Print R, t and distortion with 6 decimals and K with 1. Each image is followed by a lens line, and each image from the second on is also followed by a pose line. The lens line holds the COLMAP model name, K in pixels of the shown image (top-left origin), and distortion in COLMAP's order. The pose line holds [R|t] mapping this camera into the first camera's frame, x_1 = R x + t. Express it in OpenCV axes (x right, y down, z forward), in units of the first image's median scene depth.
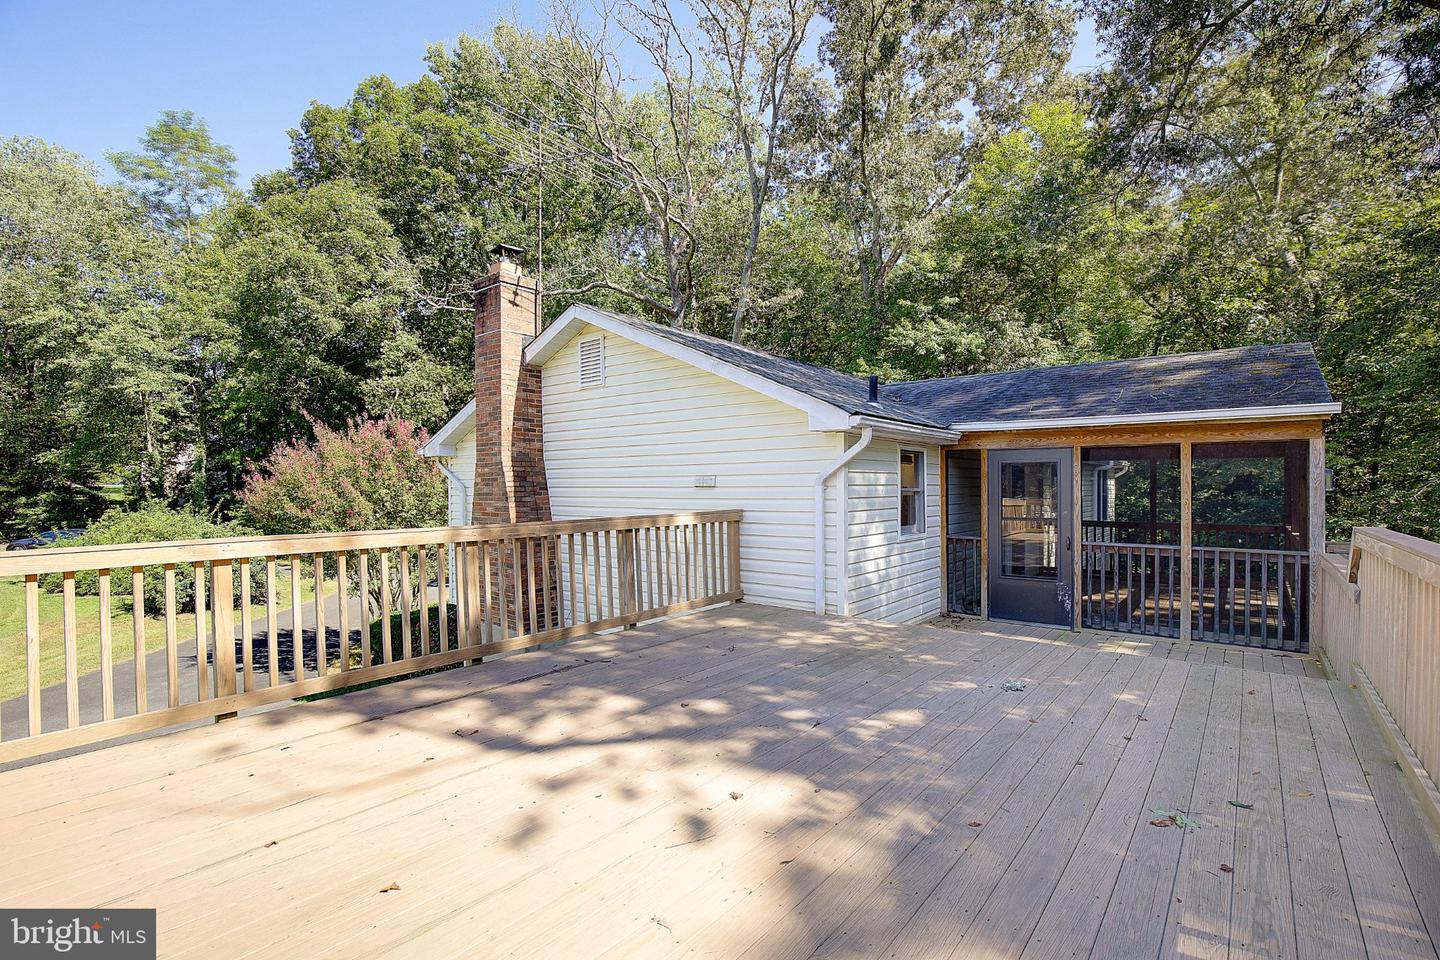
lens RADIAL K [[686.4, 0, 720.0], [0, 686.4, 480.0], [0, 0, 1]] dist [-0.000476, 0.000113]
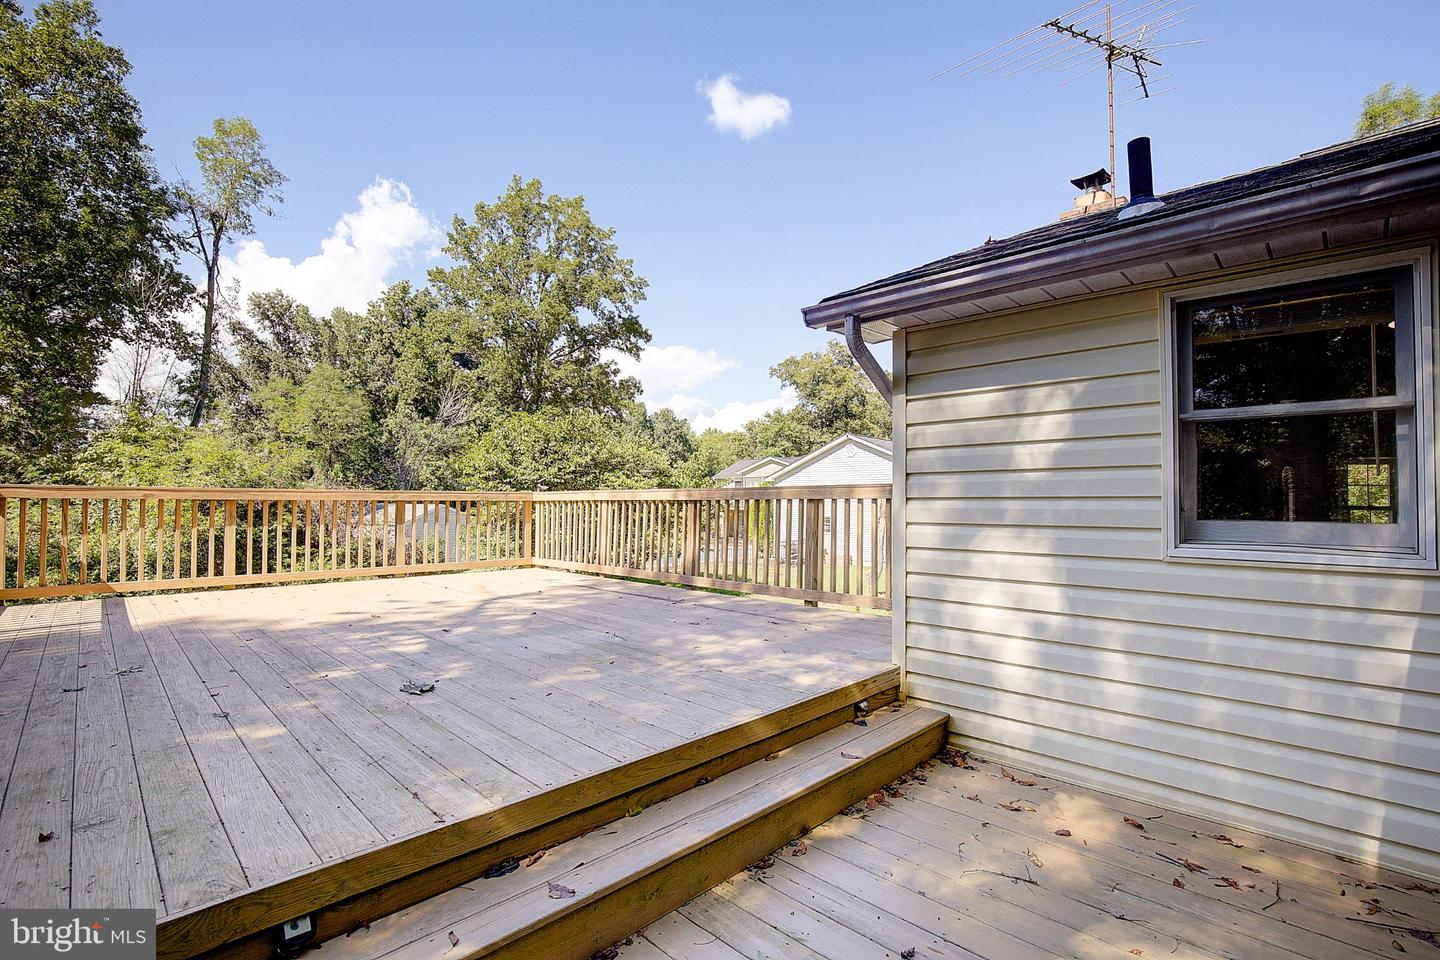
lens RADIAL K [[669.7, 0, 758.0], [0, 669.7, 485.9], [0, 0, 1]] dist [-0.018497, 0.000464]
pose [[-0.098042, -0.017373, -0.995031, 1.222076], [0.007362, 0.999808, -0.018182, 0.107853], [0.995155, -0.009108, -0.097895, 1.600214]]
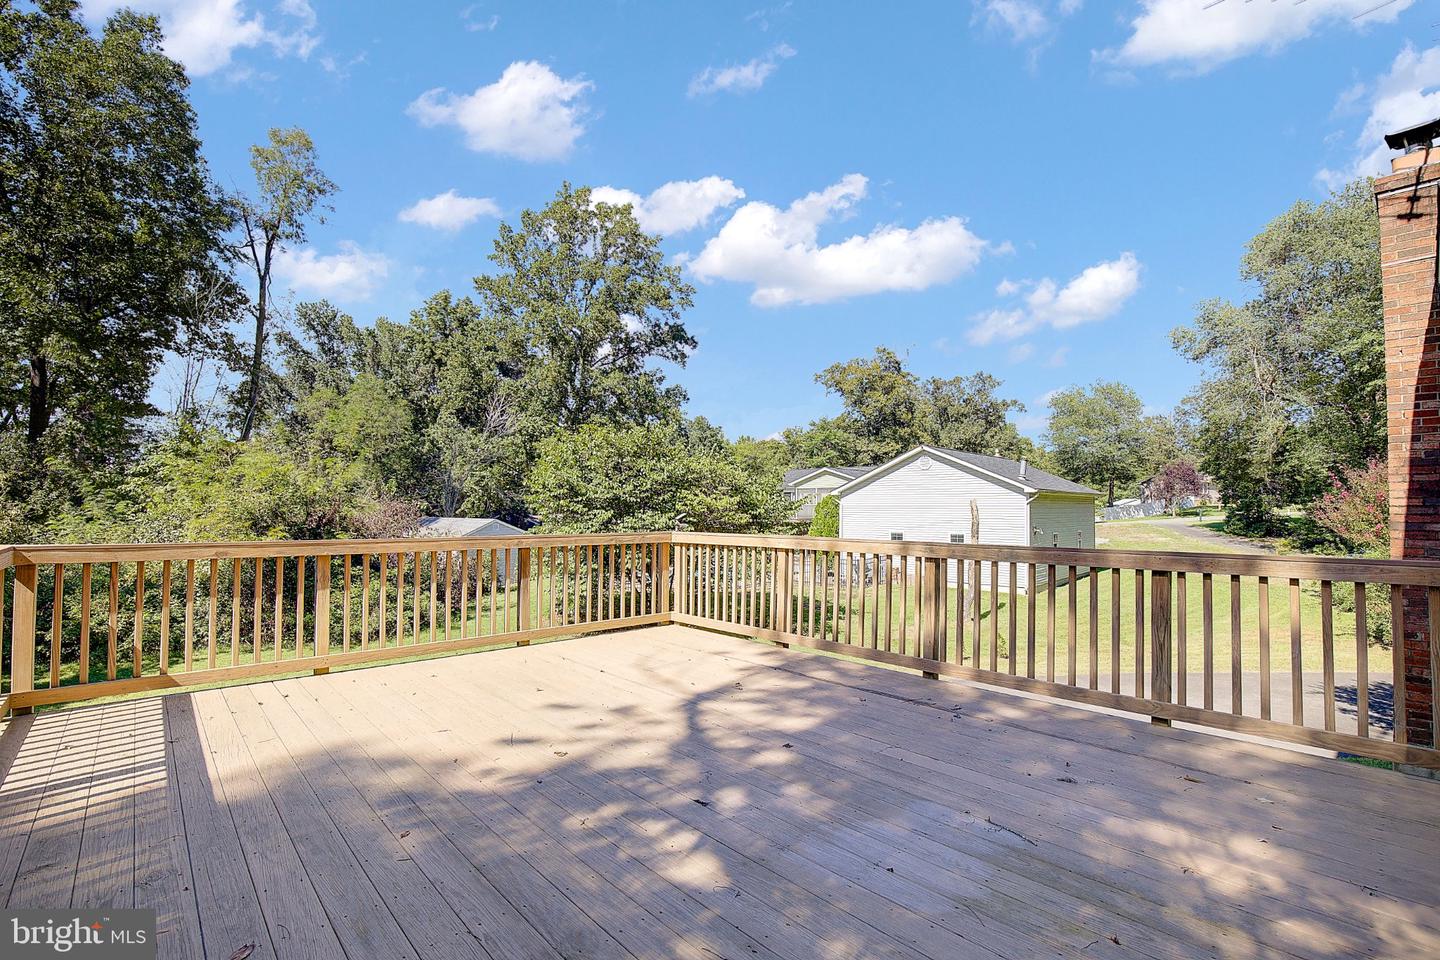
lens RADIAL K [[669.6, 0, 753.8], [0, 669.6, 477.3], [0, 0, 1]] dist [-0.010910, -0.008390]
pose [[-0.140885, -0.039129, -0.989252, 0.854718], [0.006348, 0.999162, -0.040425, 0.009073], [0.990006, -0.011975, -0.140518, 1.114129]]
